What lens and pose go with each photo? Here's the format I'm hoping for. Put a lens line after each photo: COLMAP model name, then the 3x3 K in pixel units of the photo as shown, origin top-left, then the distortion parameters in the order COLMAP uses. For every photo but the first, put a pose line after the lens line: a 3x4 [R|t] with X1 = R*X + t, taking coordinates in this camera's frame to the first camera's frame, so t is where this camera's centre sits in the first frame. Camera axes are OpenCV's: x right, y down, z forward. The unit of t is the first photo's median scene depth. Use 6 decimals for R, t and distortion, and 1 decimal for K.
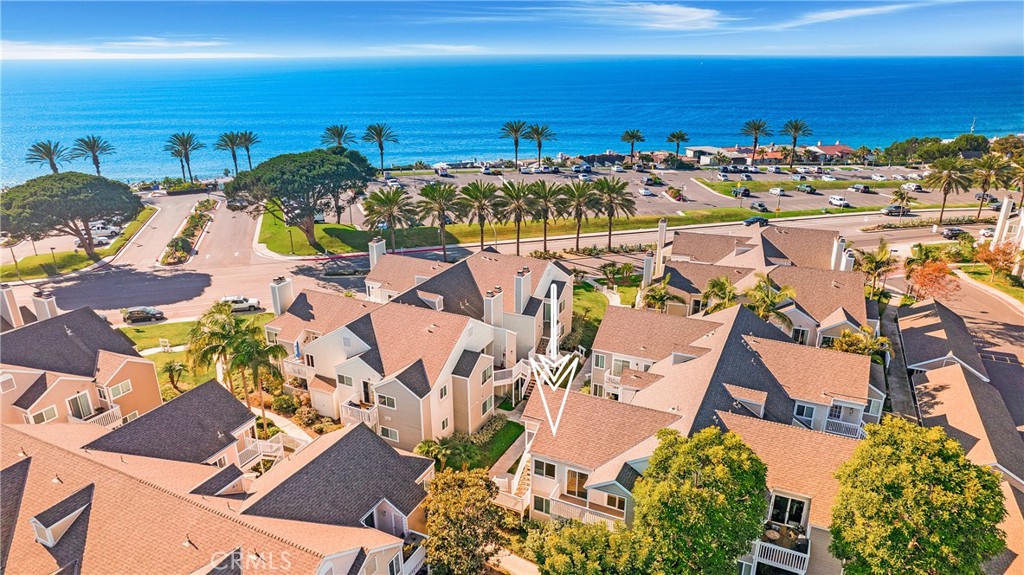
lens RADIAL K [[655.3, 0, 509.1], [0, 655.3, 287.2], [0, 0, 1]] dist [-0.078318, 0.071156]
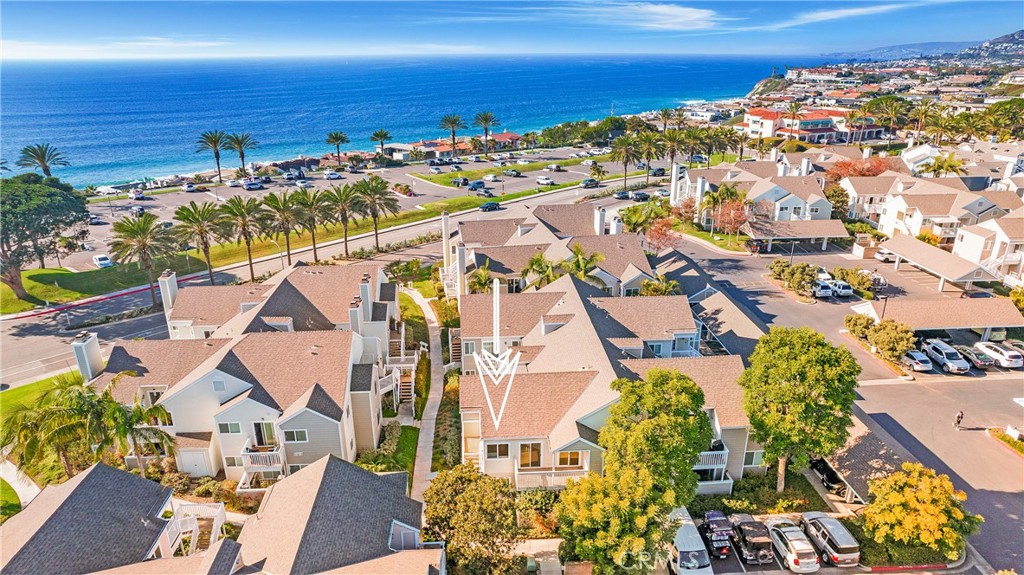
lens RADIAL K [[655.3, 0, 509.1], [0, 655.3, 287.2], [0, 0, 1]] dist [-0.078318, 0.071156]
pose [[0.869604, -0.170269, 0.463462, -0.159573], [0.170871, 0.984438, 0.041058, -0.008836], [-0.463240, 0.043488, 0.885165, 0.021545]]
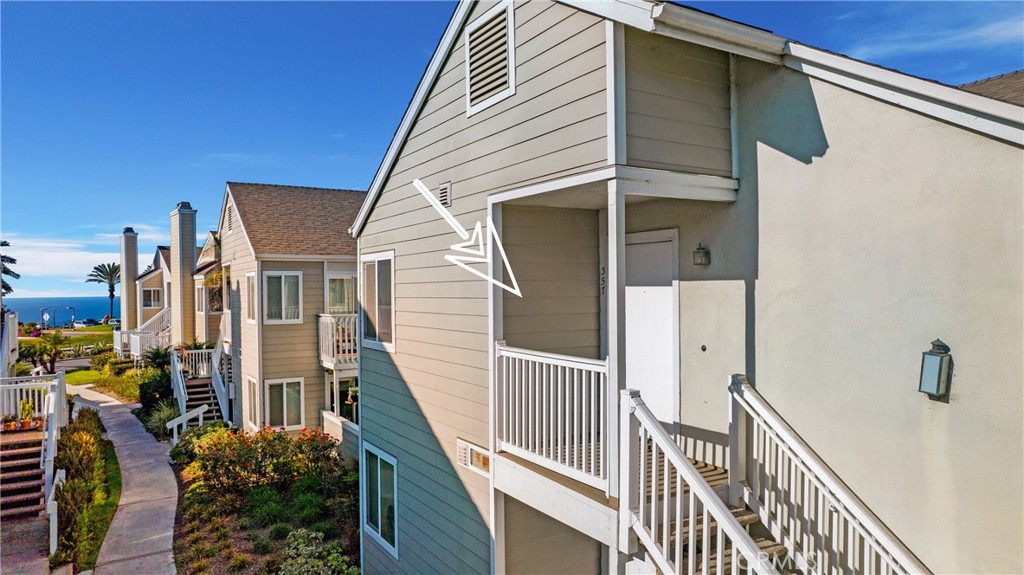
lens RADIAL K [[655.3, 0, 509.1], [0, 655.3, 287.2], [0, 0, 1]] dist [-0.078318, 0.071156]
pose [[0.535416, -0.003758, 0.844580, -0.036923], [0.300436, 0.935431, -0.186297, 0.114997], [-0.789346, 0.353488, 0.501974, 0.440191]]
